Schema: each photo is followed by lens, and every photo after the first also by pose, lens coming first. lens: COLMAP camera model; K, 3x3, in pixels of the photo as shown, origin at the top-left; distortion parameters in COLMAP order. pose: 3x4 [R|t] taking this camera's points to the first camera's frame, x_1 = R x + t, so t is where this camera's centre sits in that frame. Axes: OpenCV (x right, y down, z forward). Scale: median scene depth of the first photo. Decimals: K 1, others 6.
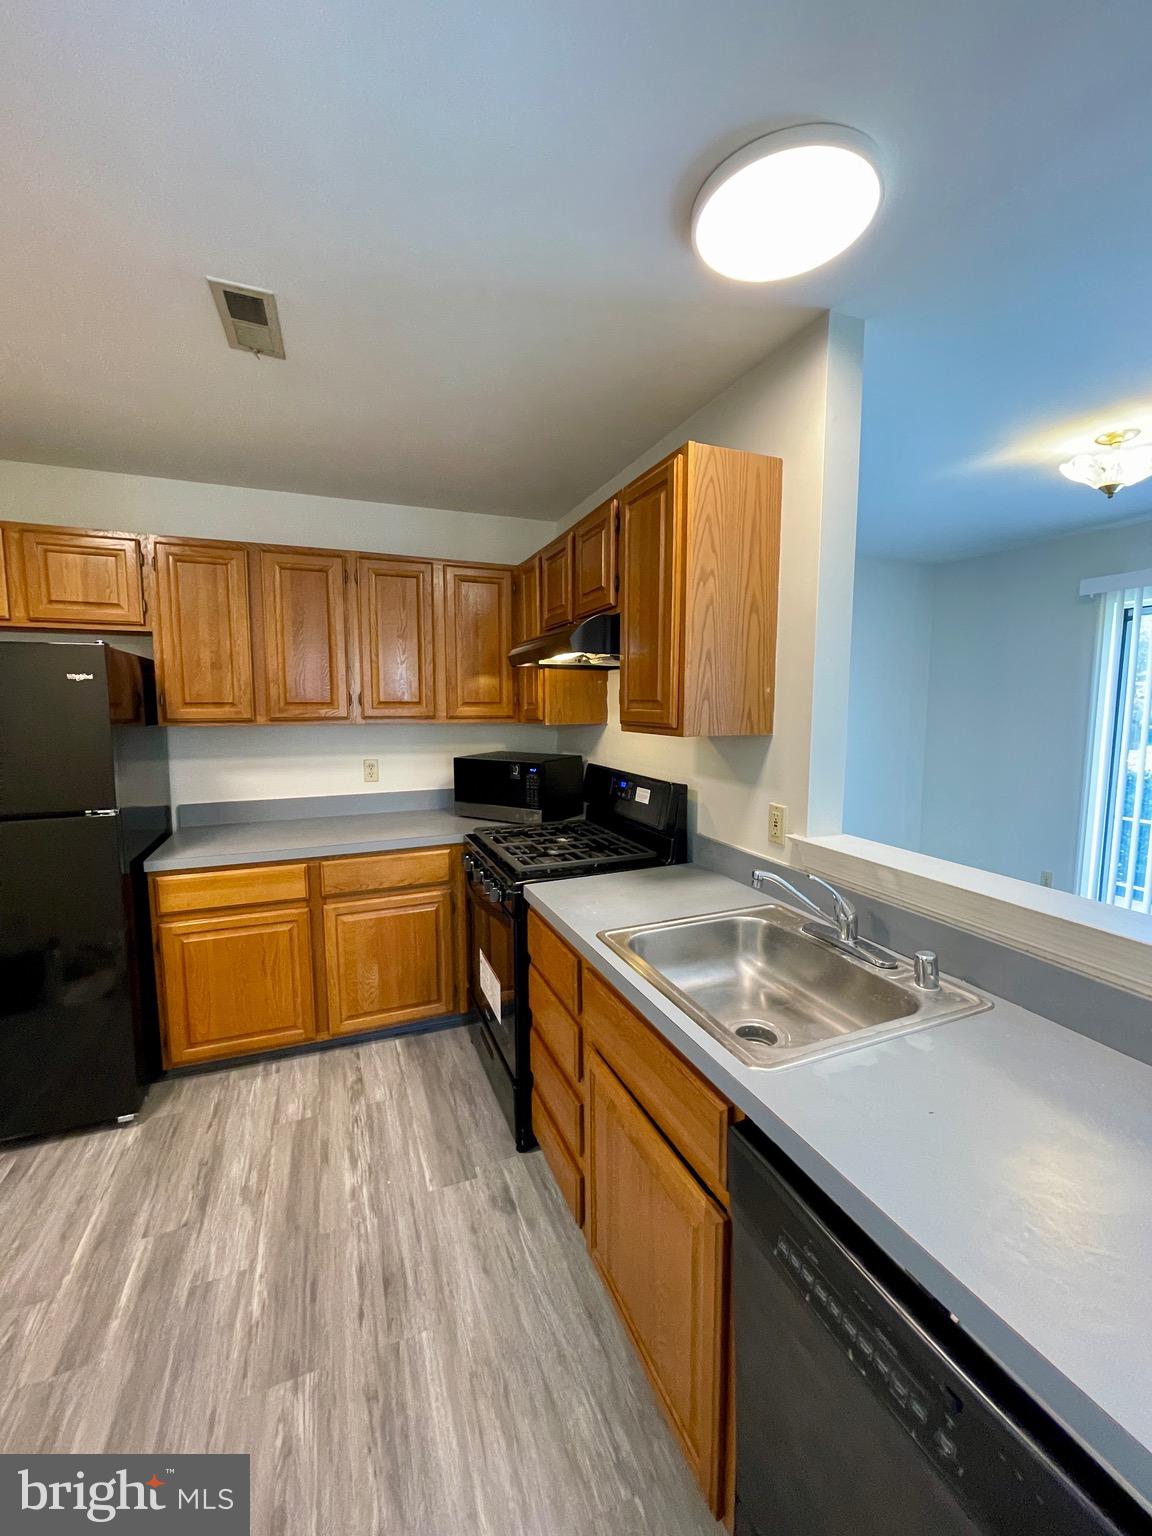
lens RADIAL K [[616.8, 0, 574.2], [0, 616.8, 758.5], [0, 0, 1]] dist [-0.000664, -0.002120]
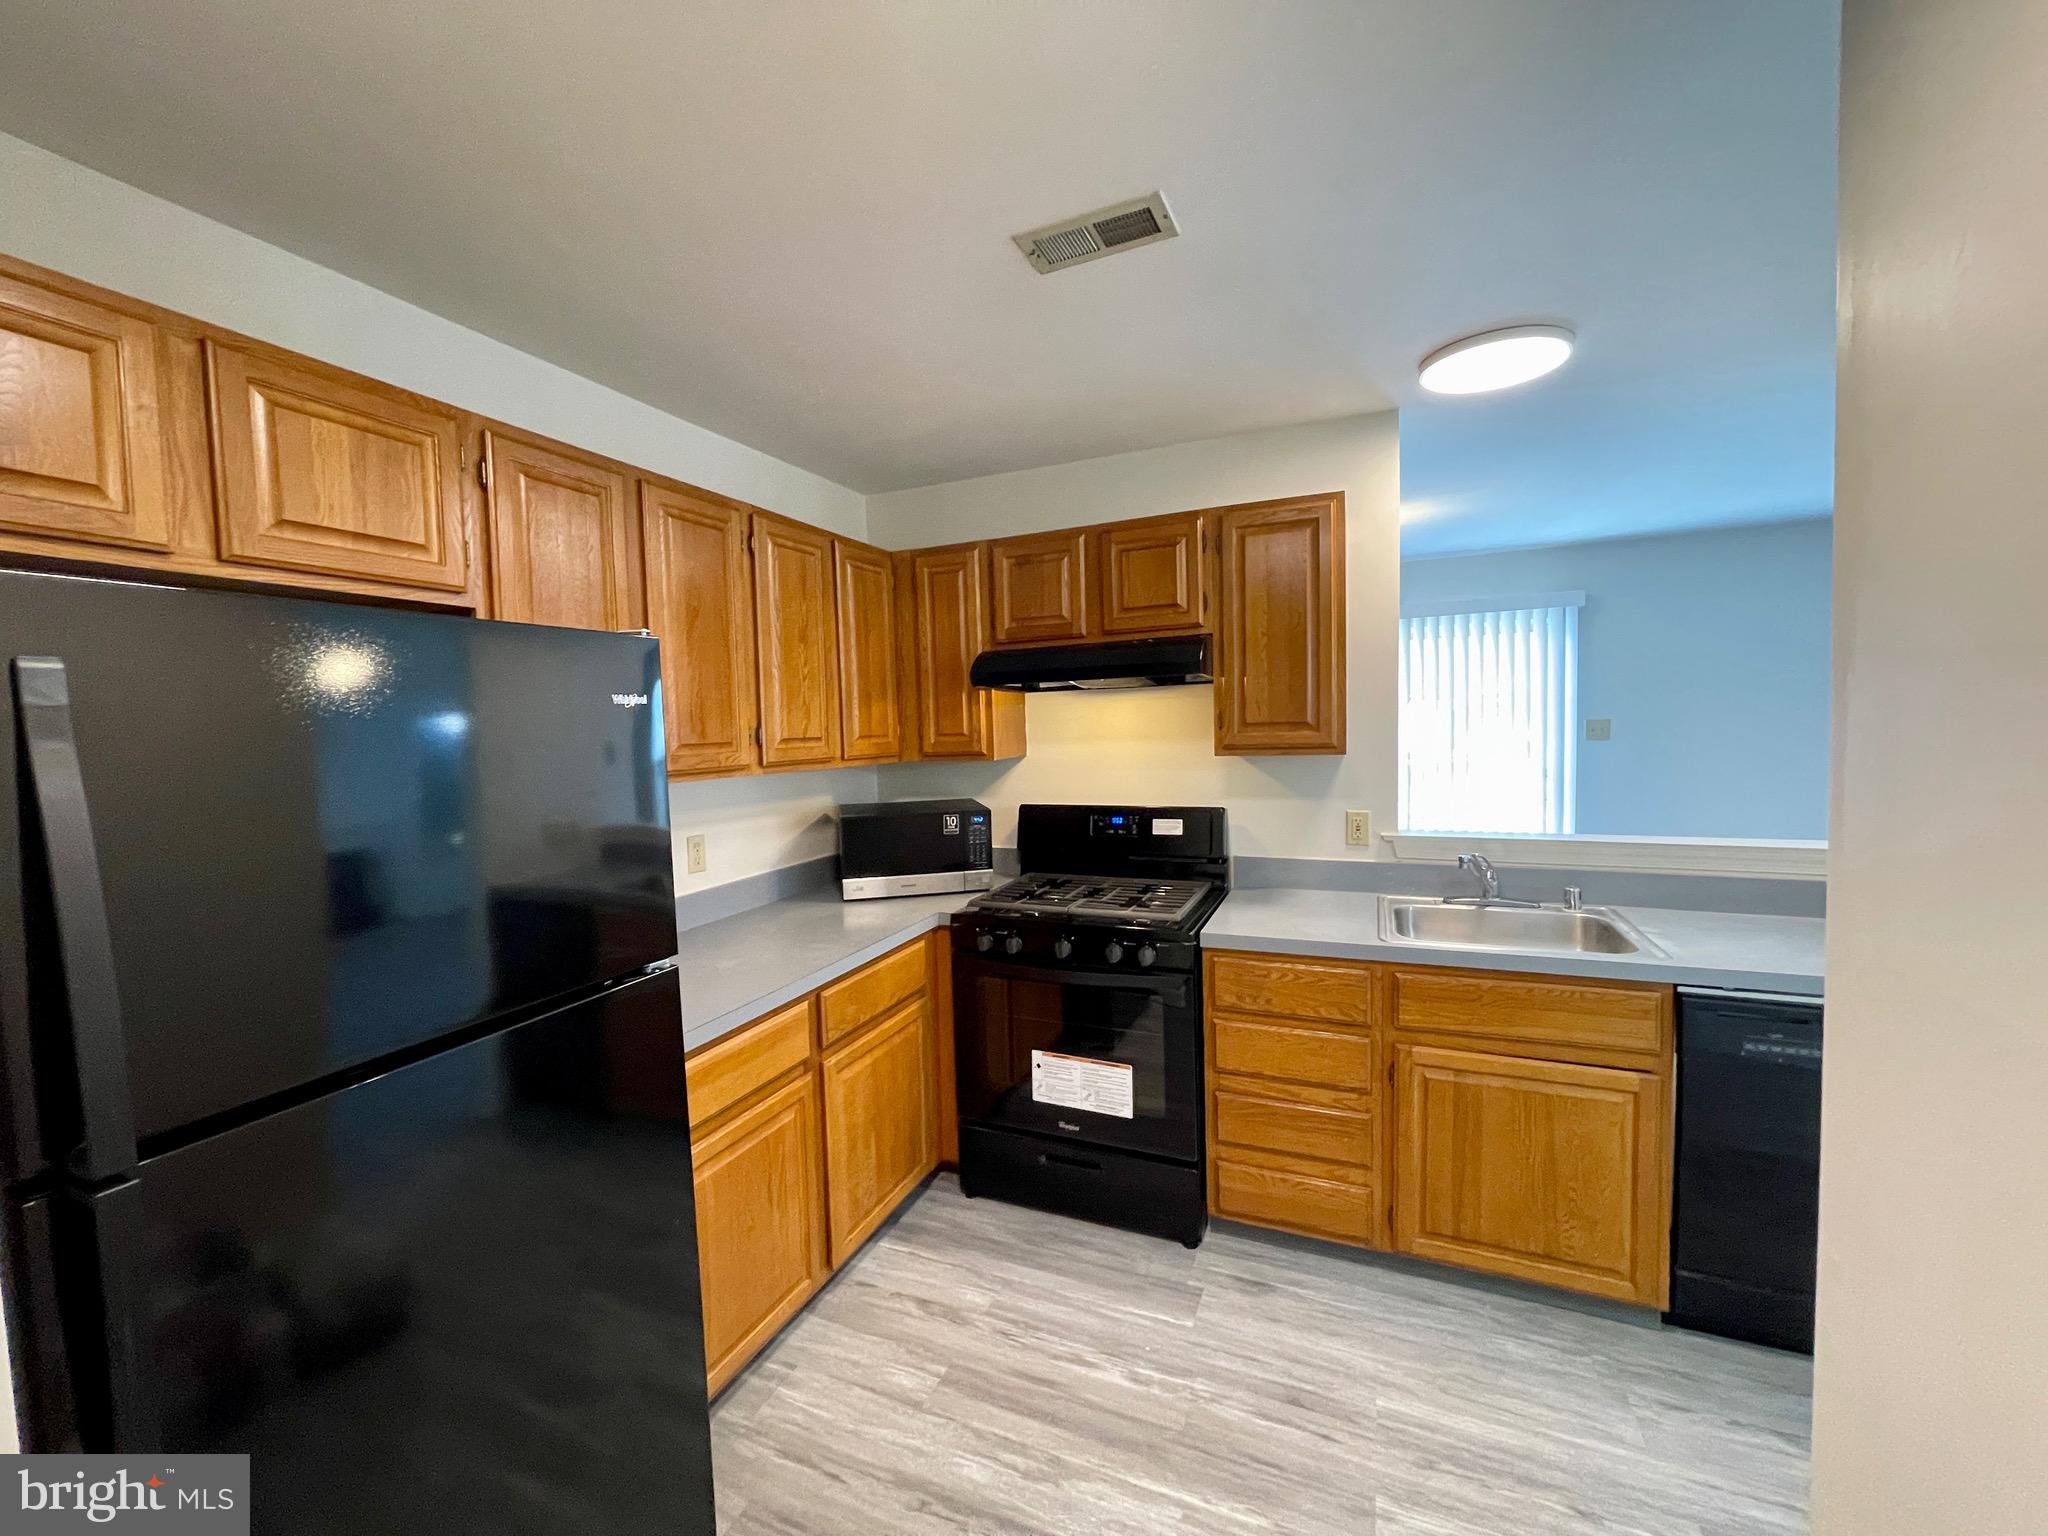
lens RADIAL K [[822.4, 0, 1017.3], [0, 822.4, 765.2], [0, 0, 1]] dist [-0.000664, -0.002120]
pose [[0.712629, -0.057004, 0.699222, -1.048283], [0.093442, 0.995525, -0.014074, -0.040958], [-0.695290, 0.075367, 0.714767, 0.305883]]
